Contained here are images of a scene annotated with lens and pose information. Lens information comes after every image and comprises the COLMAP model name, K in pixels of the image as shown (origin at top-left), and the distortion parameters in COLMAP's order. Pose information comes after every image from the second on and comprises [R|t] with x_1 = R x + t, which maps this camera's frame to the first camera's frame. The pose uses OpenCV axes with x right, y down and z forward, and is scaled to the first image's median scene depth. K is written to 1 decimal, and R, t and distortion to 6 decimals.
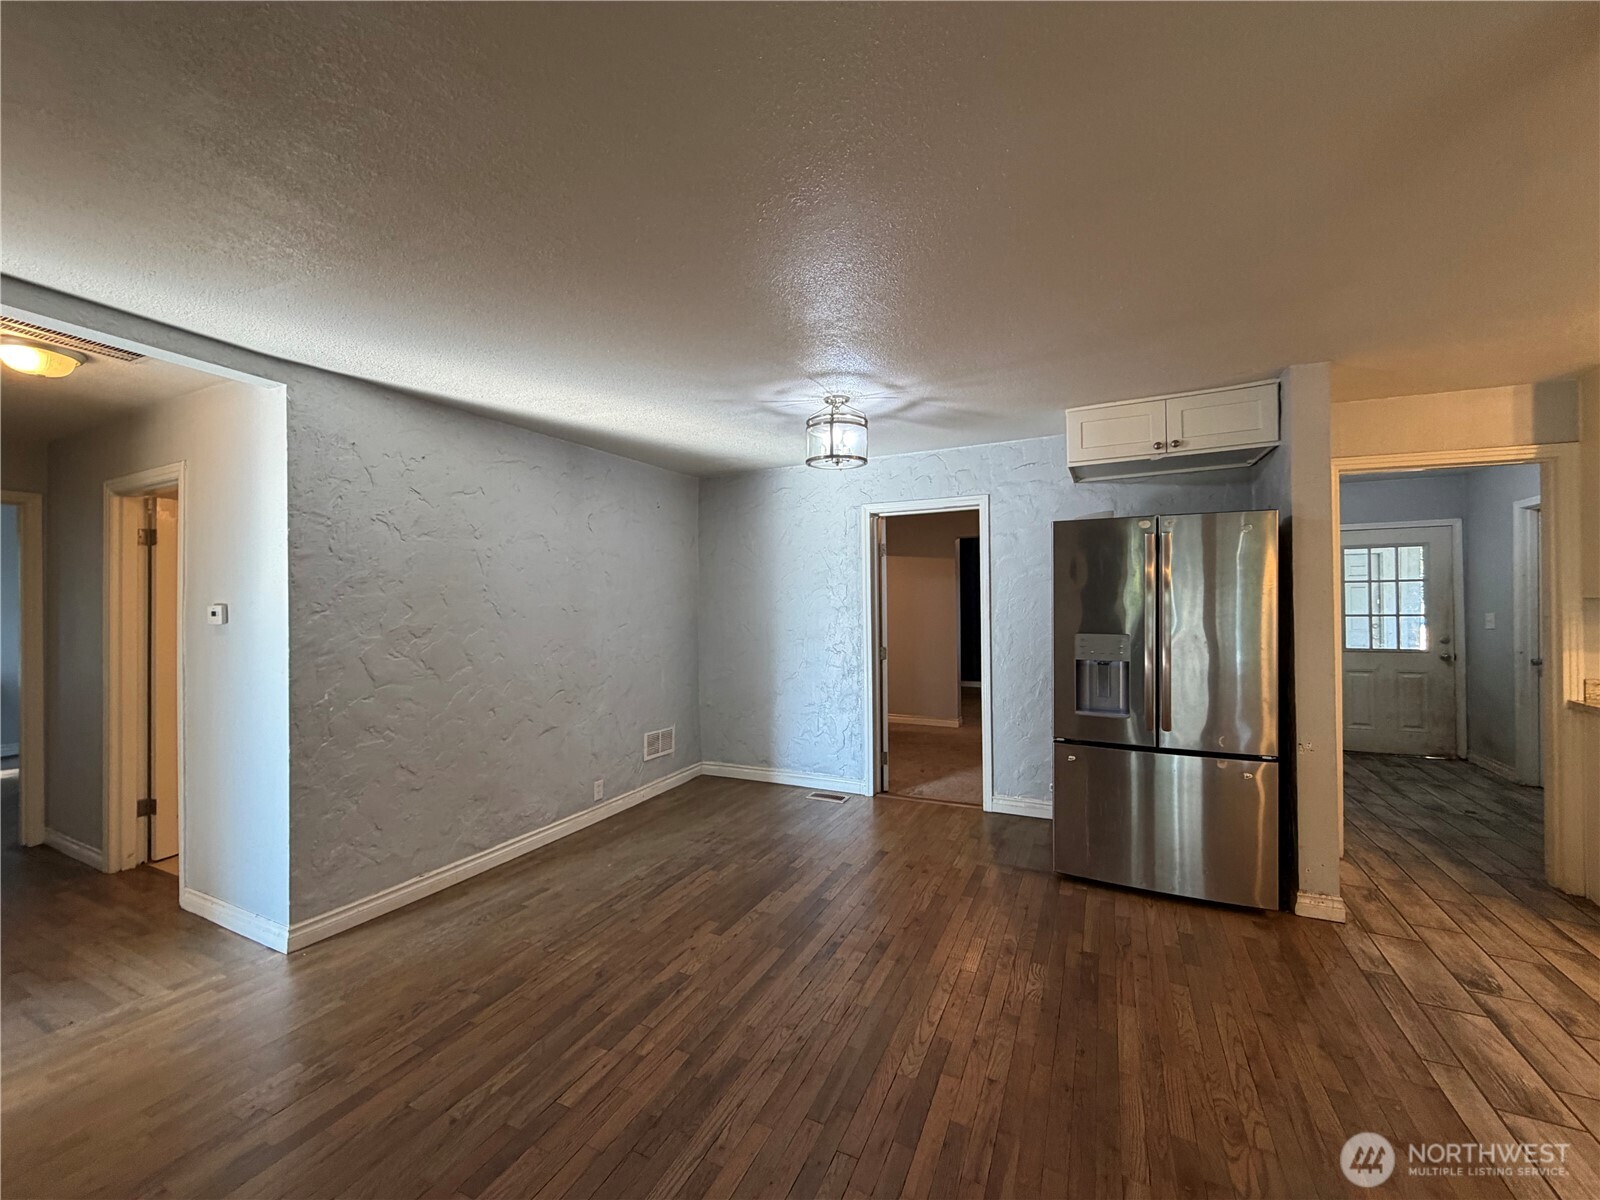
lens RADIAL K [[637.8, 0, 794.3], [0, 637.8, 600.8], [0, 0, 1]] dist [-0.001272, 0.000092]
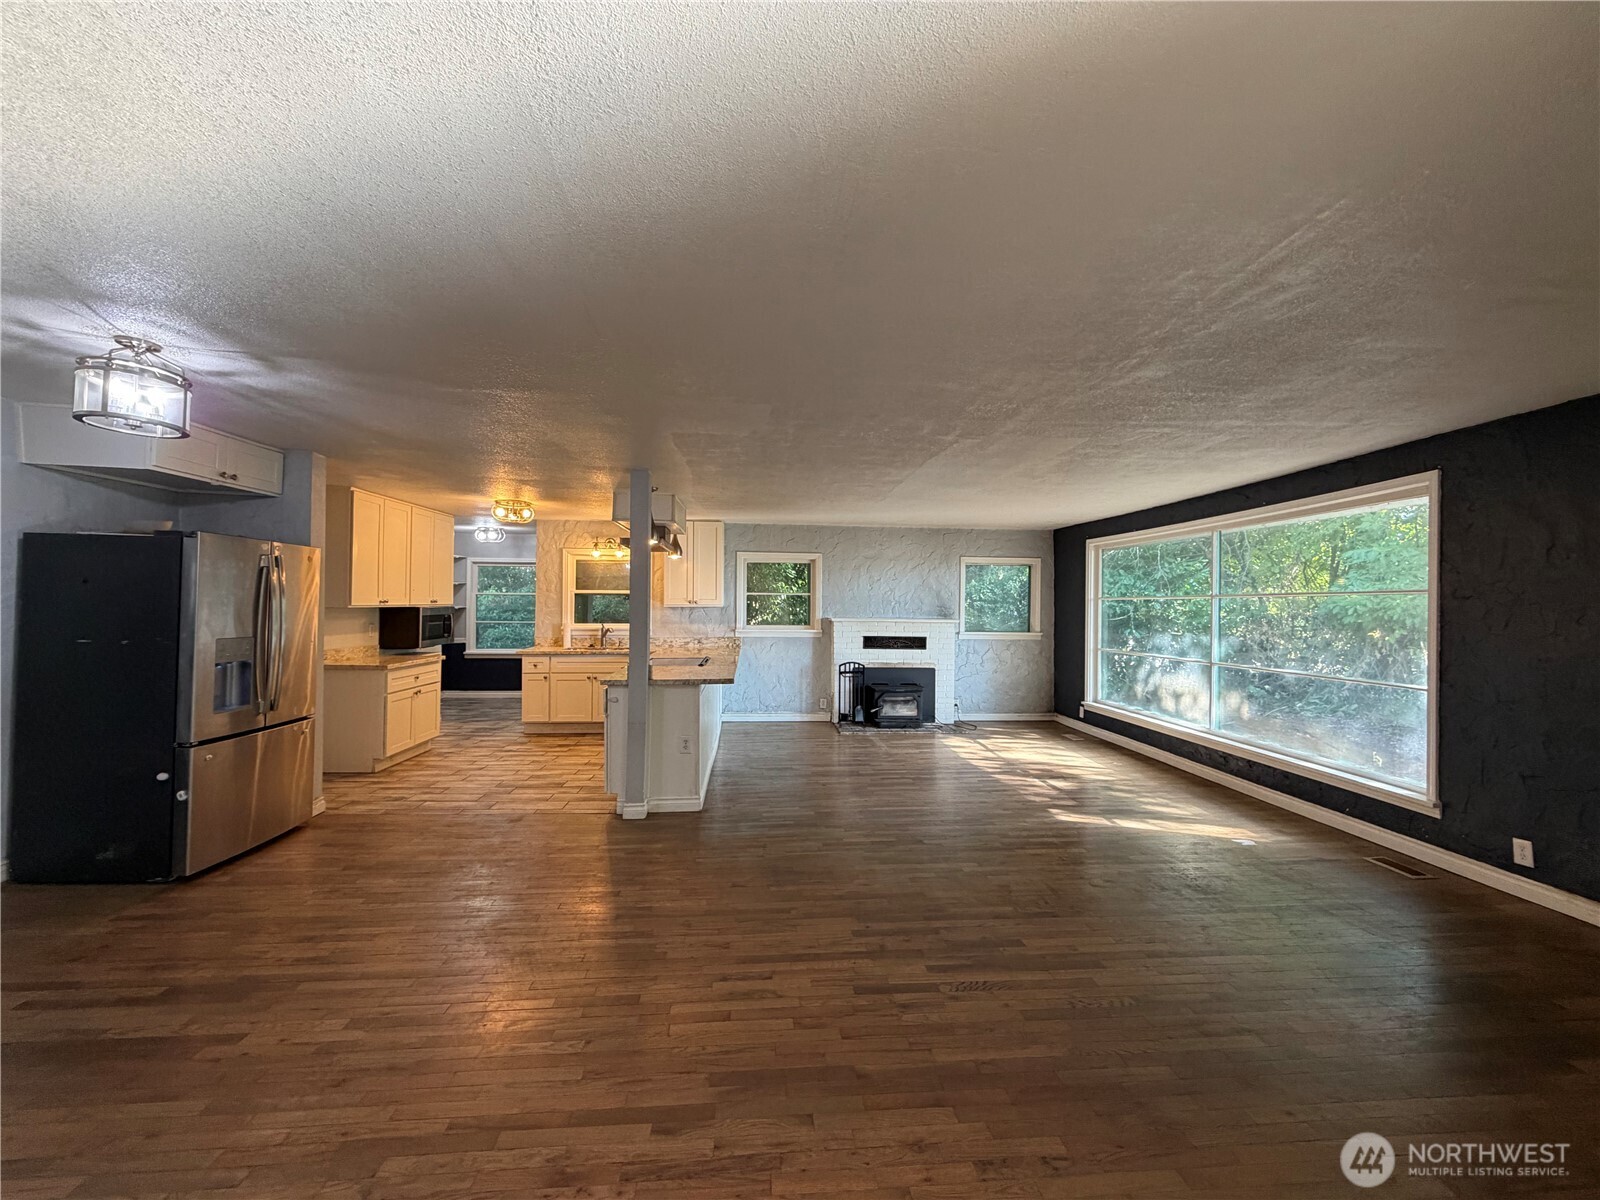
lens RADIAL K [[637.8, 0, 794.3], [0, 637.8, 600.8], [0, 0, 1]] dist [-0.001272, 0.000092]
pose [[-0.506844, 0.009670, 0.861983, -0.987385], [-0.009302, 0.999818, -0.016686, -0.004023], [-0.861987, -0.016475, -0.506662, 0.712626]]
